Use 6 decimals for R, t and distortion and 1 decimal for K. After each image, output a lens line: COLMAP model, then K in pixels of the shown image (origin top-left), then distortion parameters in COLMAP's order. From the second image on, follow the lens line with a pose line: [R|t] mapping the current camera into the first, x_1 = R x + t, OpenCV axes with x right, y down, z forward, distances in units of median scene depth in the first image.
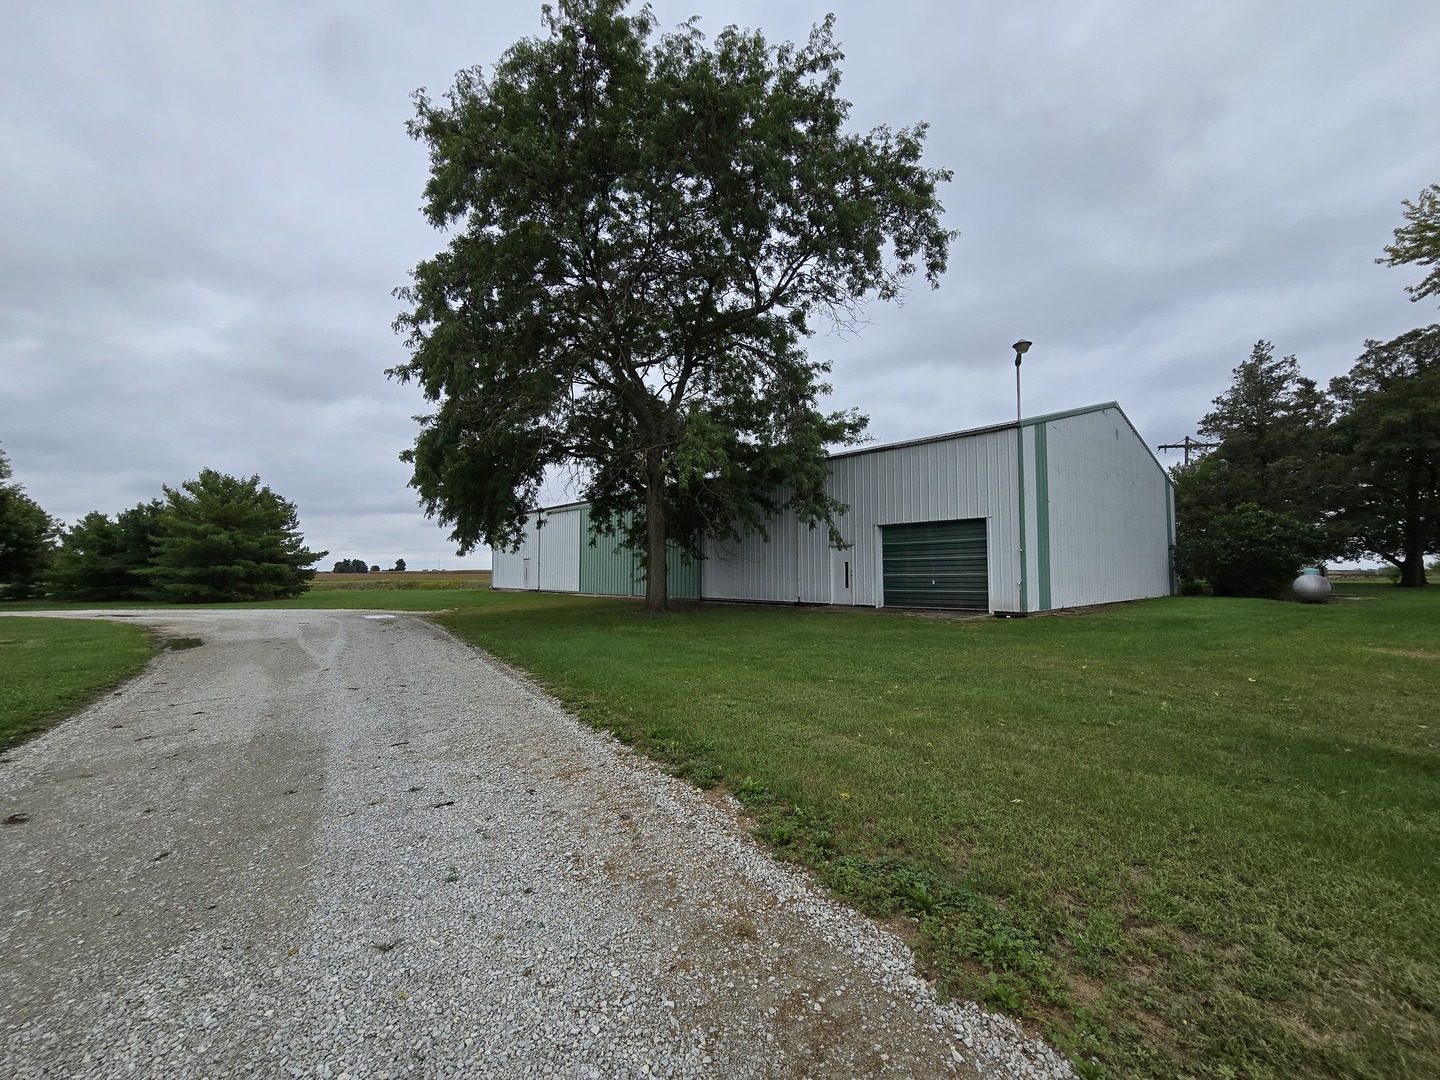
lens RADIAL K [[586.3, 0, 720.0], [0, 586.3, 540.0], [0, 0, 1]] dist [-0.002546, -0.000087]
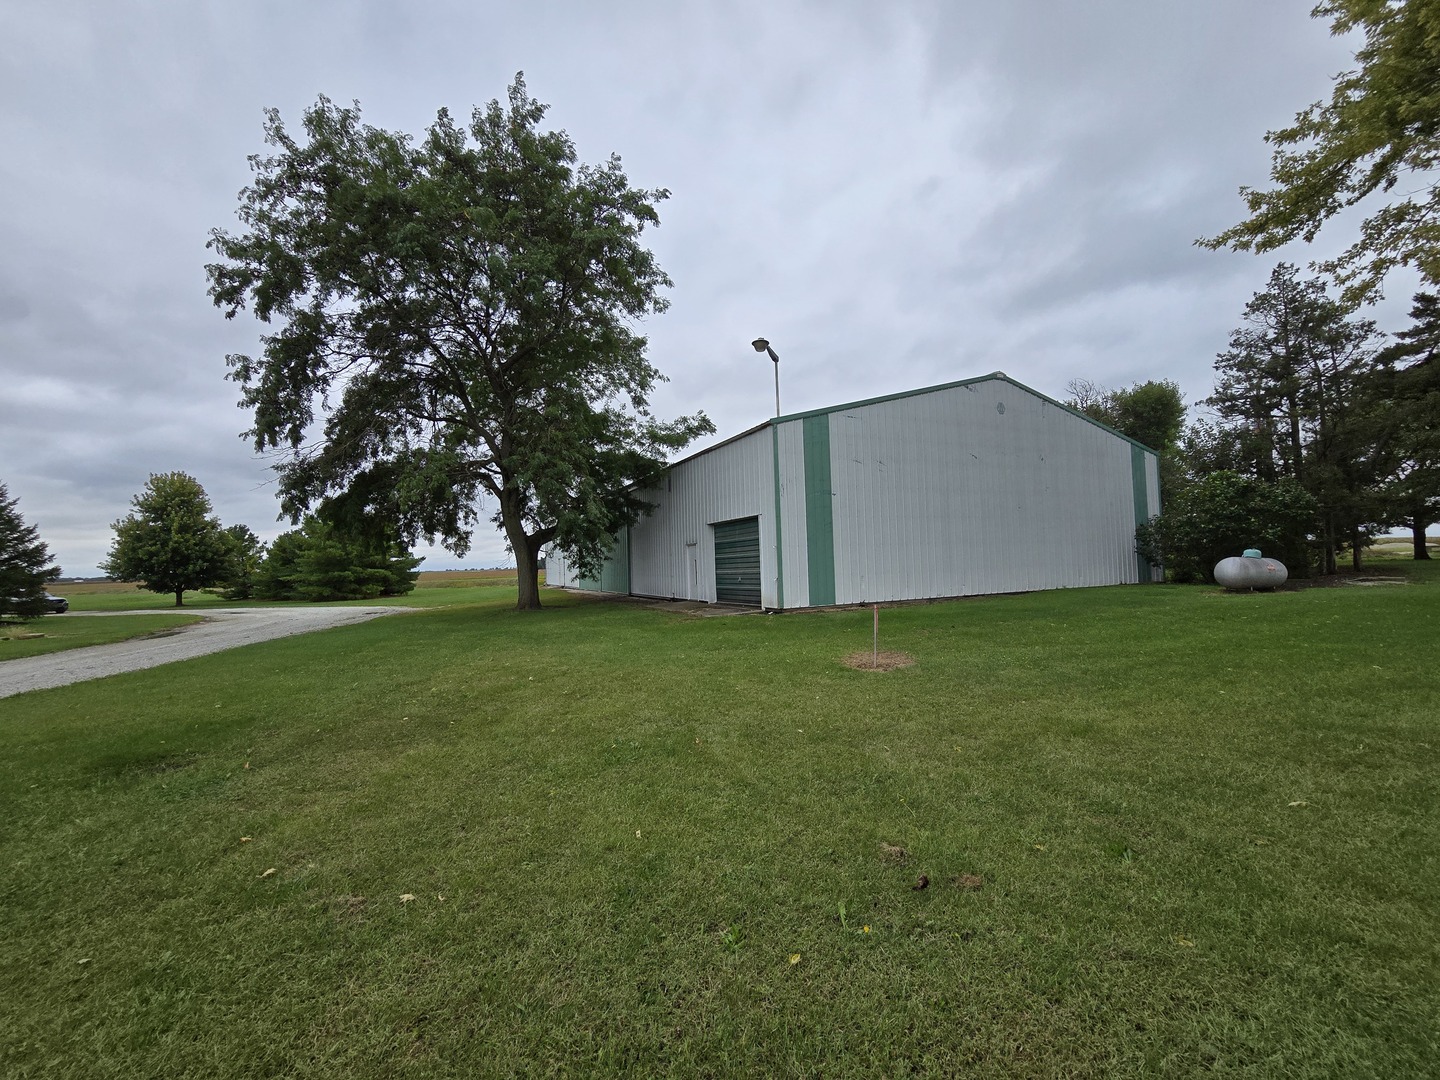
lens RADIAL K [[586.3, 0, 720.0], [0, 586.3, 540.0], [0, 0, 1]] dist [-0.002546, -0.000087]
pose [[0.961037, -0.040861, -0.273382, 0.503963], [0.046898, 0.998778, 0.015581, -0.011007], [0.272411, -0.027795, 0.961779, 0.002402]]
